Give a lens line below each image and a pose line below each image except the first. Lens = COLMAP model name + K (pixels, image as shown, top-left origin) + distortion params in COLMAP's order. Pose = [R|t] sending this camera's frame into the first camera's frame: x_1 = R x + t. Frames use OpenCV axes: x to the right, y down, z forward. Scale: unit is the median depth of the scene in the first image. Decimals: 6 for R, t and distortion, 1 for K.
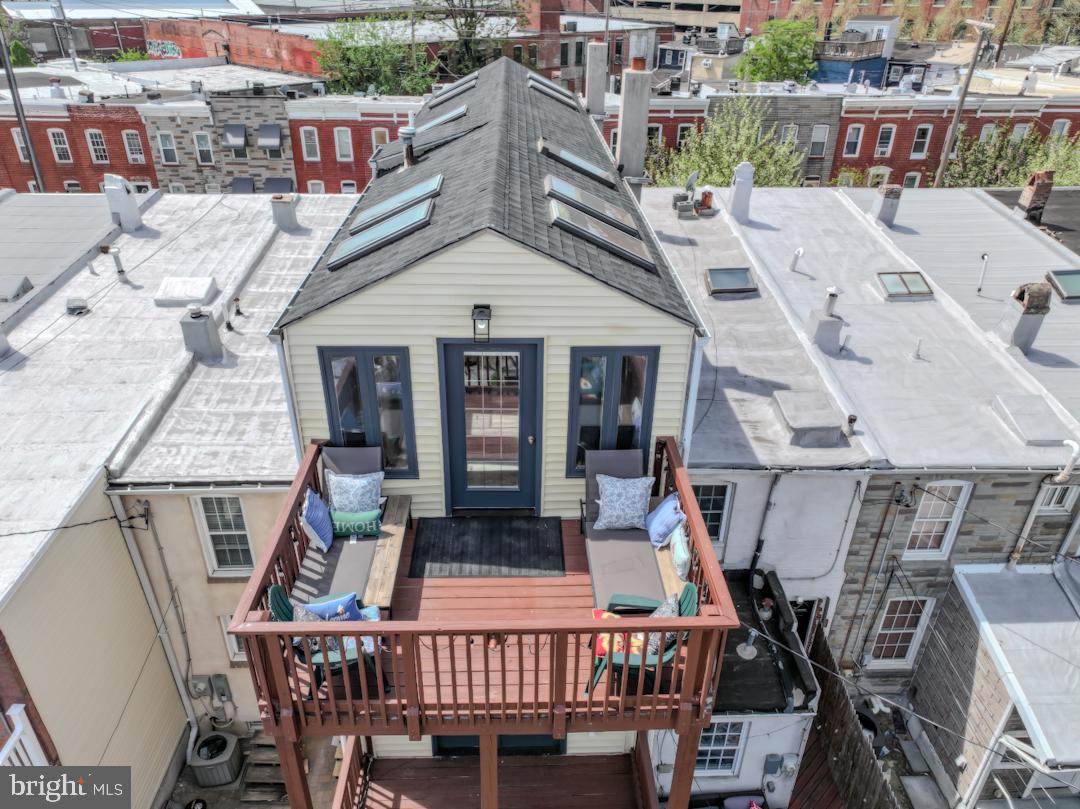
lens RADIAL K [[753.4, 0, 541.8], [0, 753.4, 401.9], [0, 0, 1]] dist [0.002363, 0.002529]
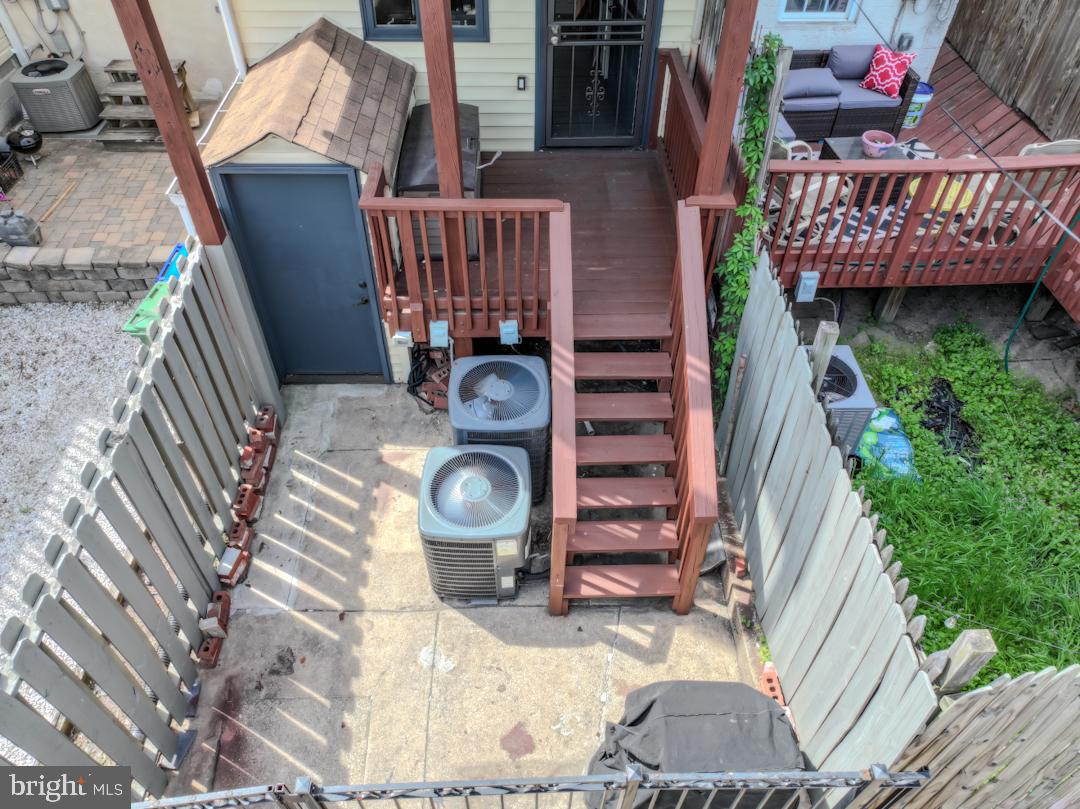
lens RADIAL K [[761.4, 0, 540.0], [0, 761.4, 404.5], [0, 0, 1]] dist [-0.002755, 0.019813]
pose [[0.999978, 0.001130, -0.006531, 0.004287], [0.000824, 0.956523, 0.291655, 0.568972], [0.006577, -0.291654, 0.956501, 0.282110]]
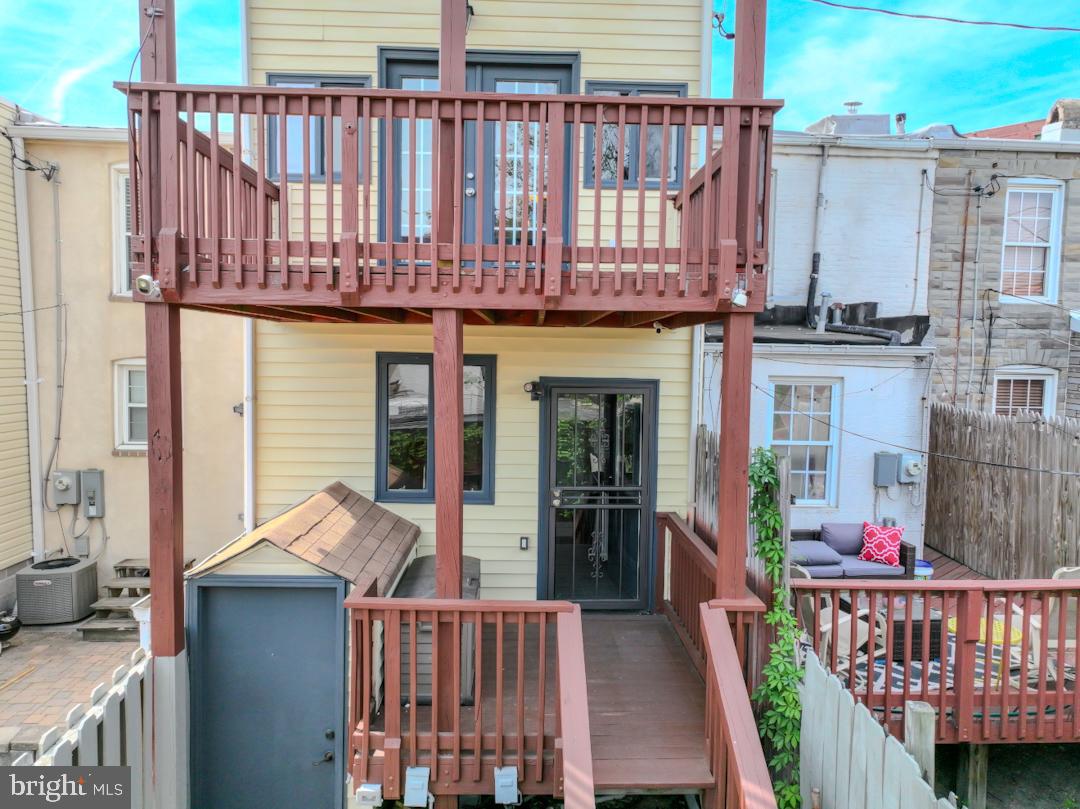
lens RADIAL K [[761.4, 0, 540.0], [0, 761.4, 404.5], [0, 0, 1]] dist [-0.002755, 0.019813]
pose [[0.999999, 0.000775, 0.000637, -0.001657], [-0.000427, 0.903211, -0.429196, 0.651016], [-0.000908, 0.429195, 0.903211, 0.329938]]
